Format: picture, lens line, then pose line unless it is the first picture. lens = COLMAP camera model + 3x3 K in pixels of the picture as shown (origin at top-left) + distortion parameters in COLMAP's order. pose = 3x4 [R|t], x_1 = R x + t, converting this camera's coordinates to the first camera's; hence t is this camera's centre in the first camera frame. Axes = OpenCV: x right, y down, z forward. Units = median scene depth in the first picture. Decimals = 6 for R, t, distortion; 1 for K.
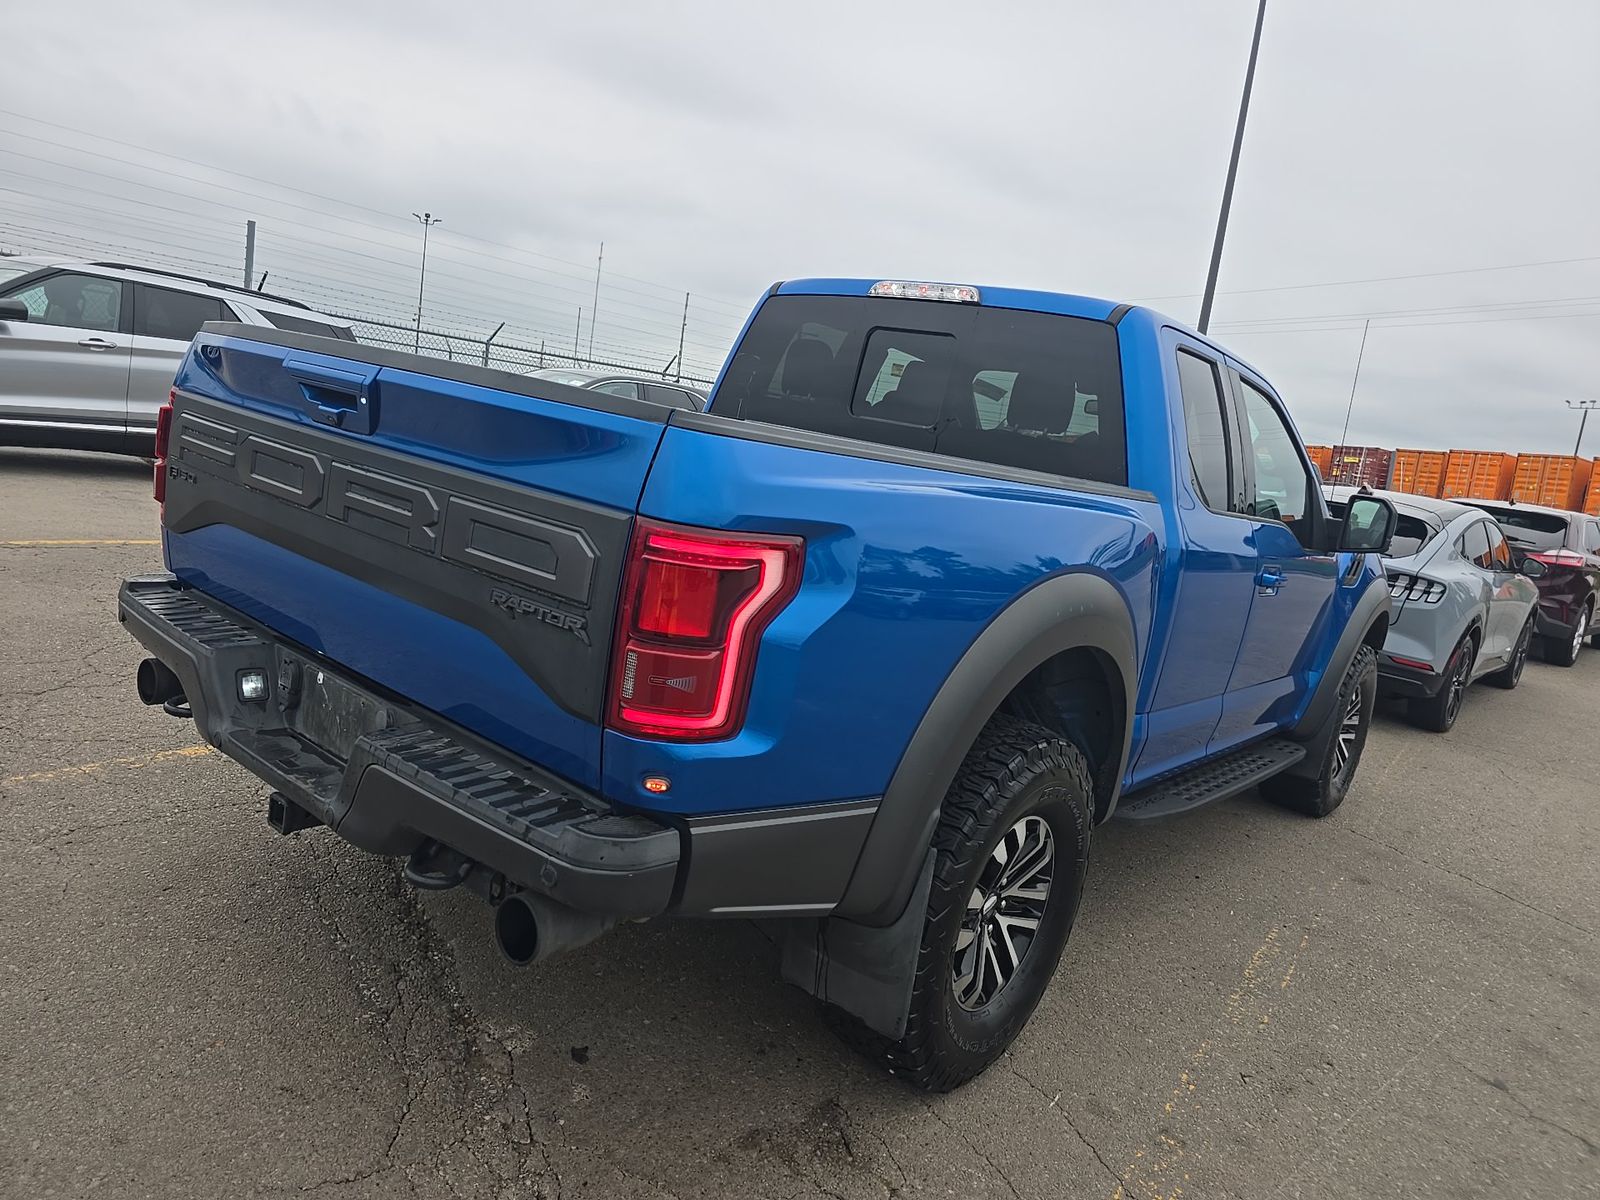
lens RADIAL K [[1079.0, 0, 799.2], [0, 1079.0, 589.7], [0, 0, 1]] dist [0.062382, -0.075566]
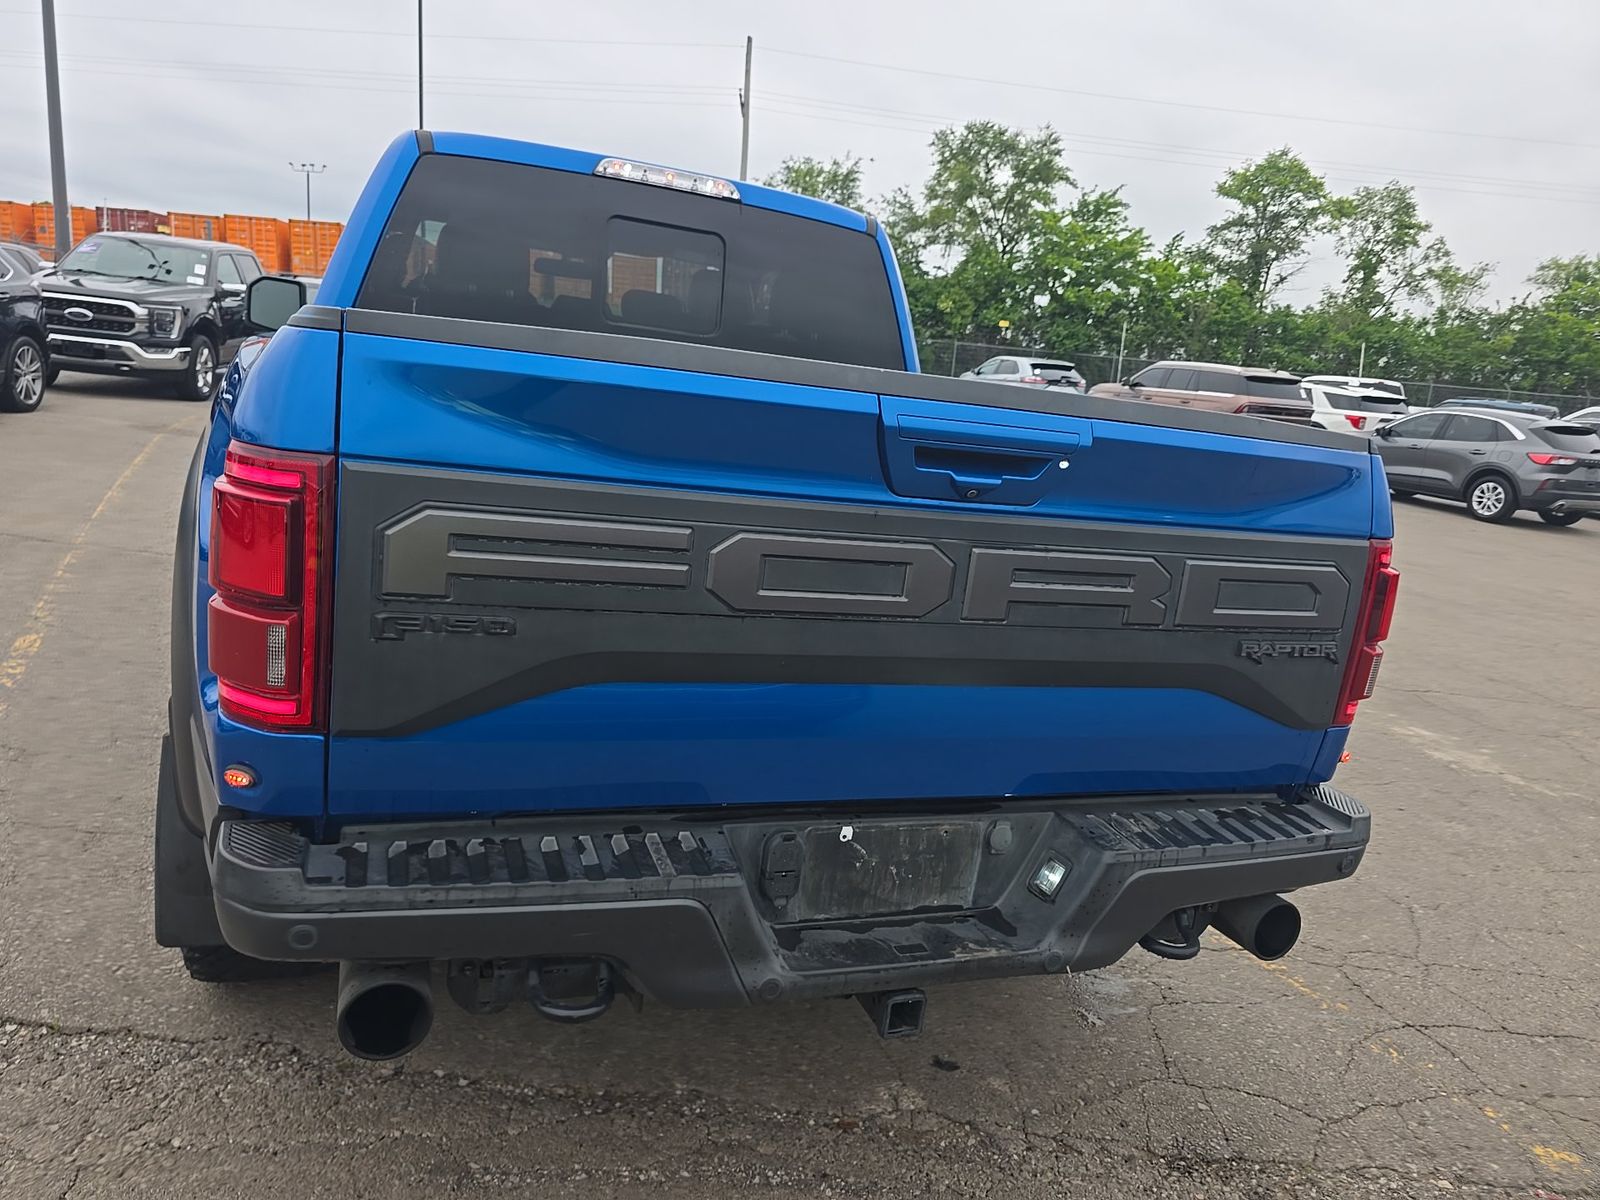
lens RADIAL K [[1071.4, 0, 797.3], [0, 1071.4, 586.2], [0, 0, 1]] dist [0.041490, -0.039456]
pose [[0.510845, -0.270963, 0.815853, -1.011290], [0.094183, 0.960955, 0.260181, -0.271328], [-0.854498, -0.056073, 0.516419, 0.677530]]
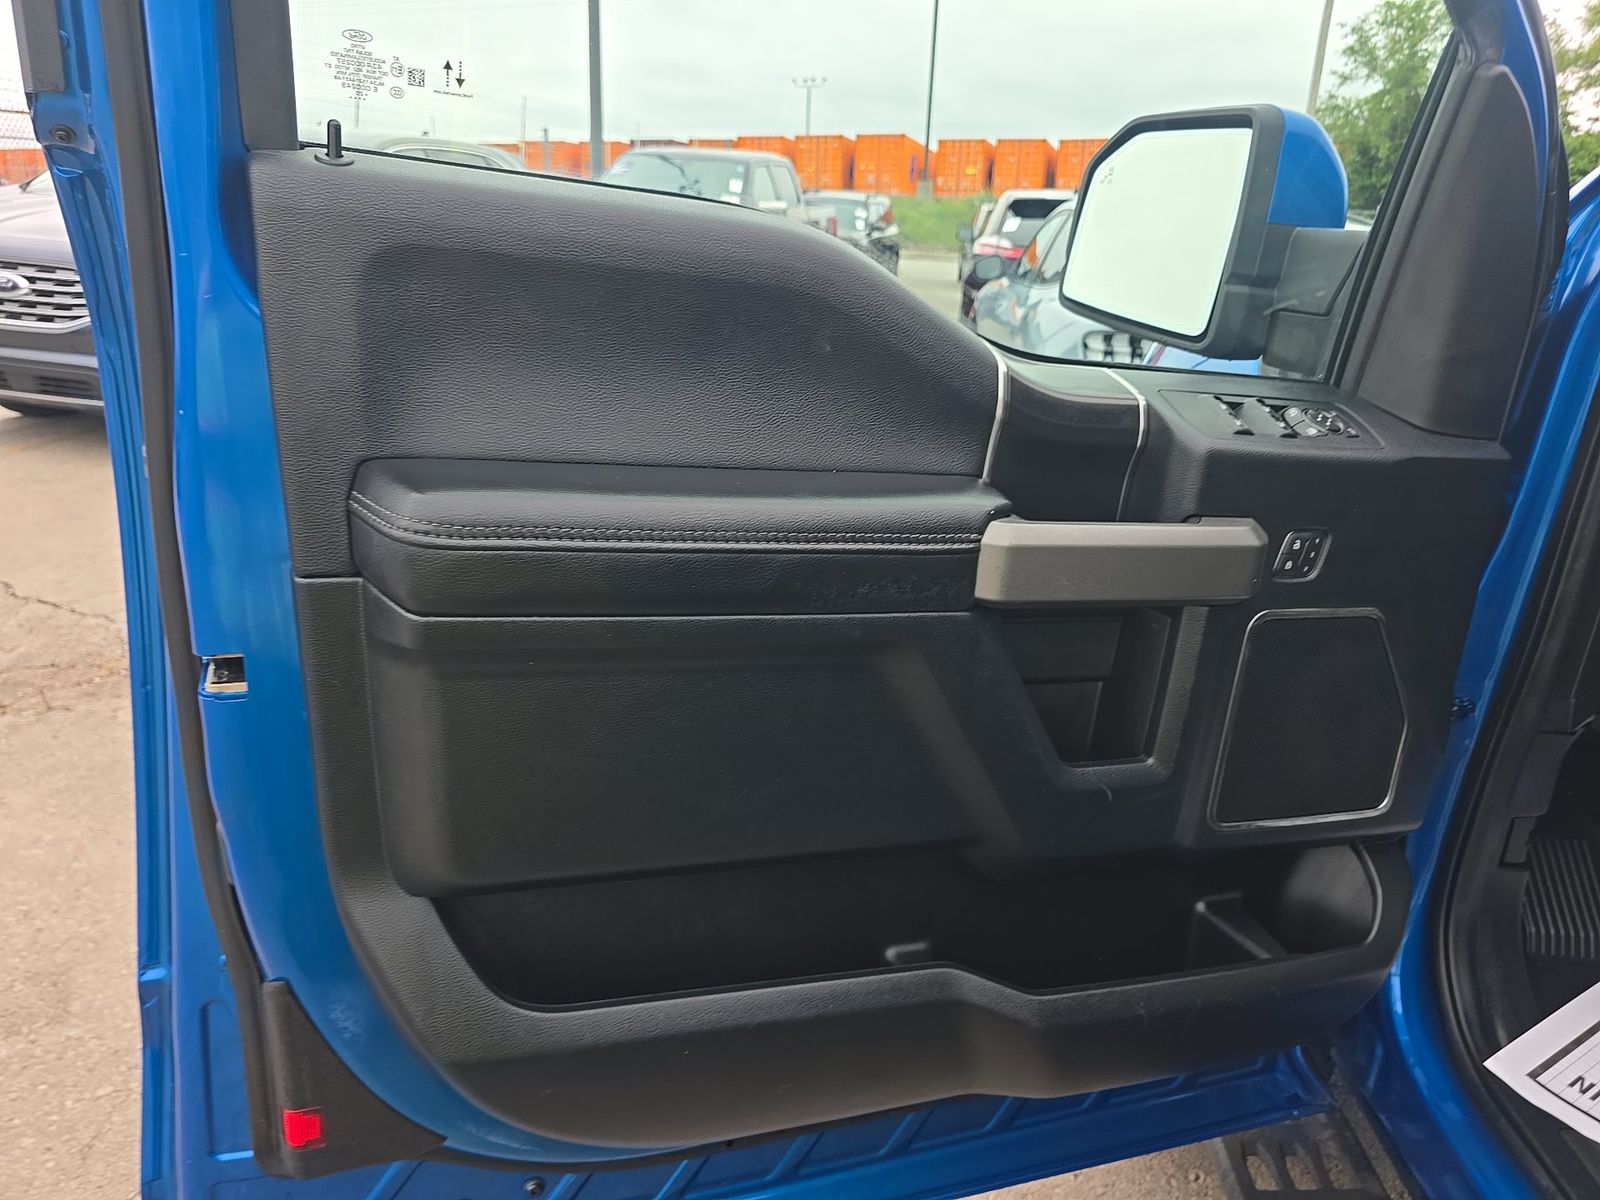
lens RADIAL K [[1071.4, 0, 797.3], [0, 1071.4, 586.2], [0, 0, 1]] dist [0.041490, -0.039456]
pose [[0.802940, -0.286040, 0.522942, -0.264410], [0.148550, 0.945678, 0.289182, -0.355551], [-0.577253, -0.154513, 0.801814, 2.177913]]
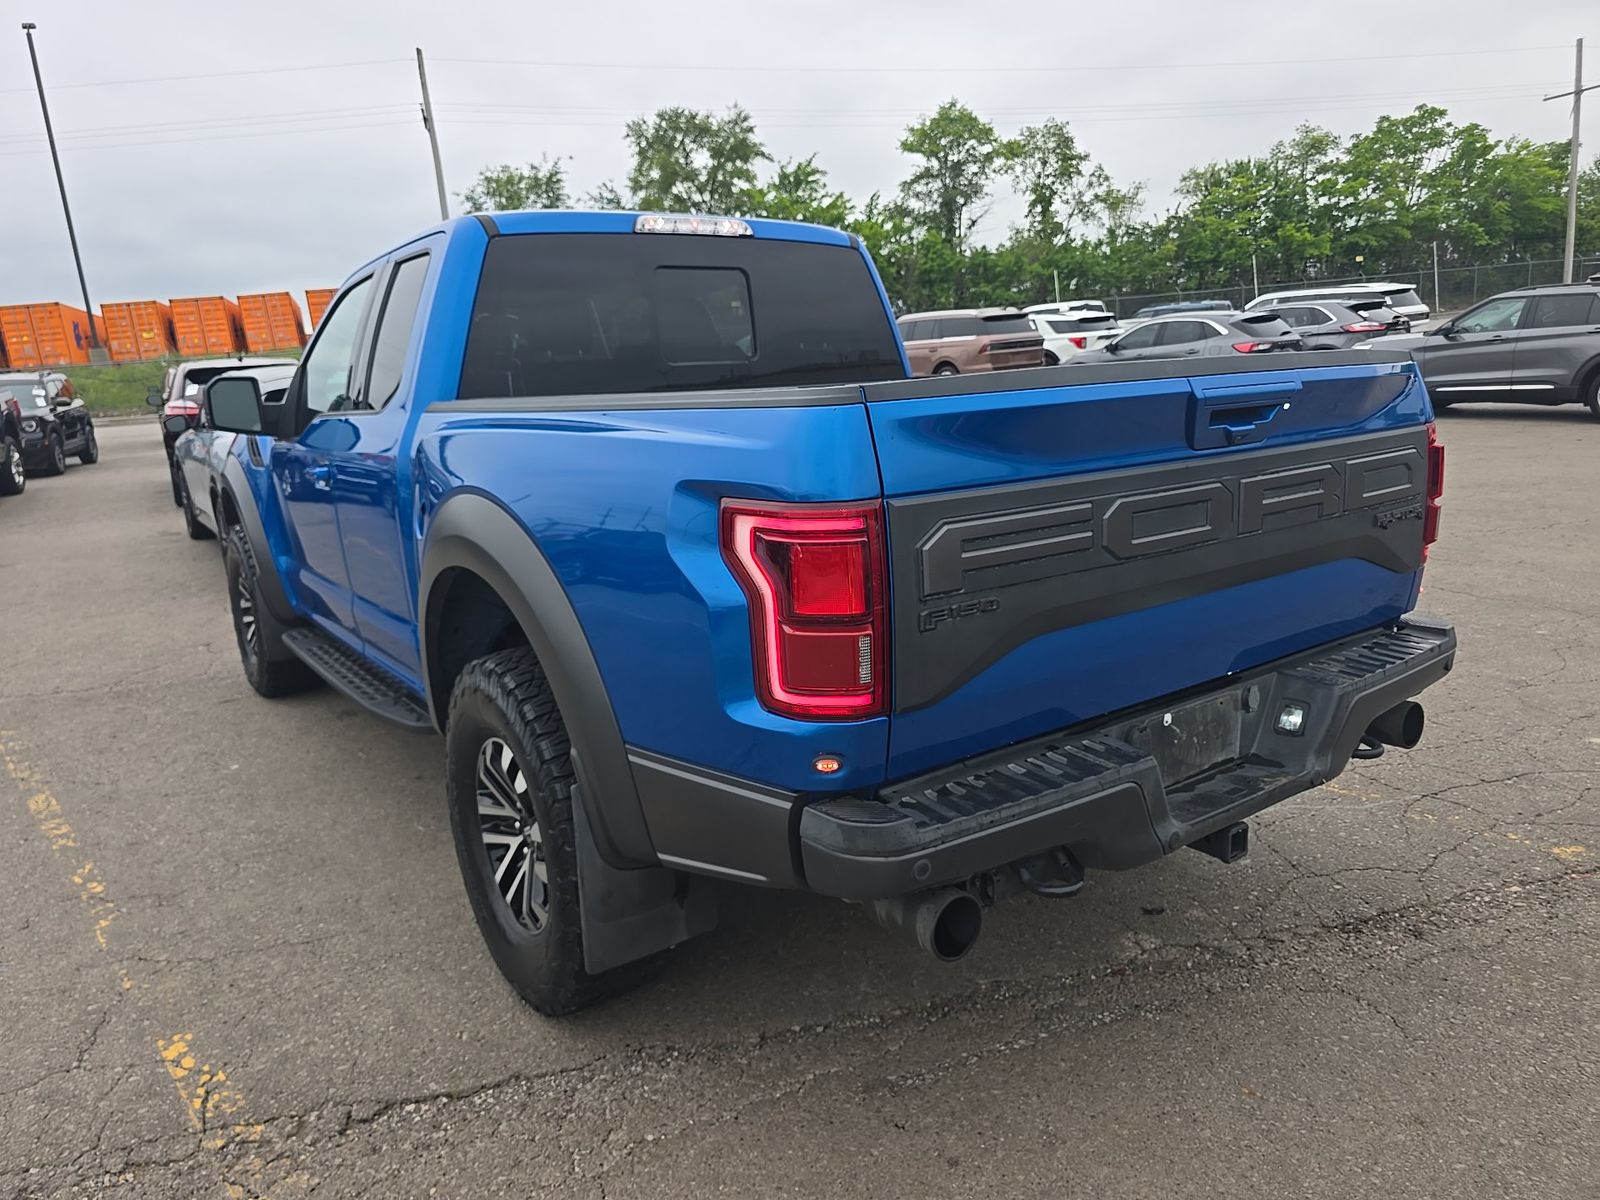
lens RADIAL K [[1079.0, 0, 799.2], [0, 1079.0, 589.7], [0, 0, 1]] dist [0.062382, -0.075566]
pose [[0.251290, -0.363168, 0.897197, -1.337910], [0.235063, 0.922088, 0.307406, -0.389445], [-0.938935, 0.133650, 0.317078, 1.001443]]
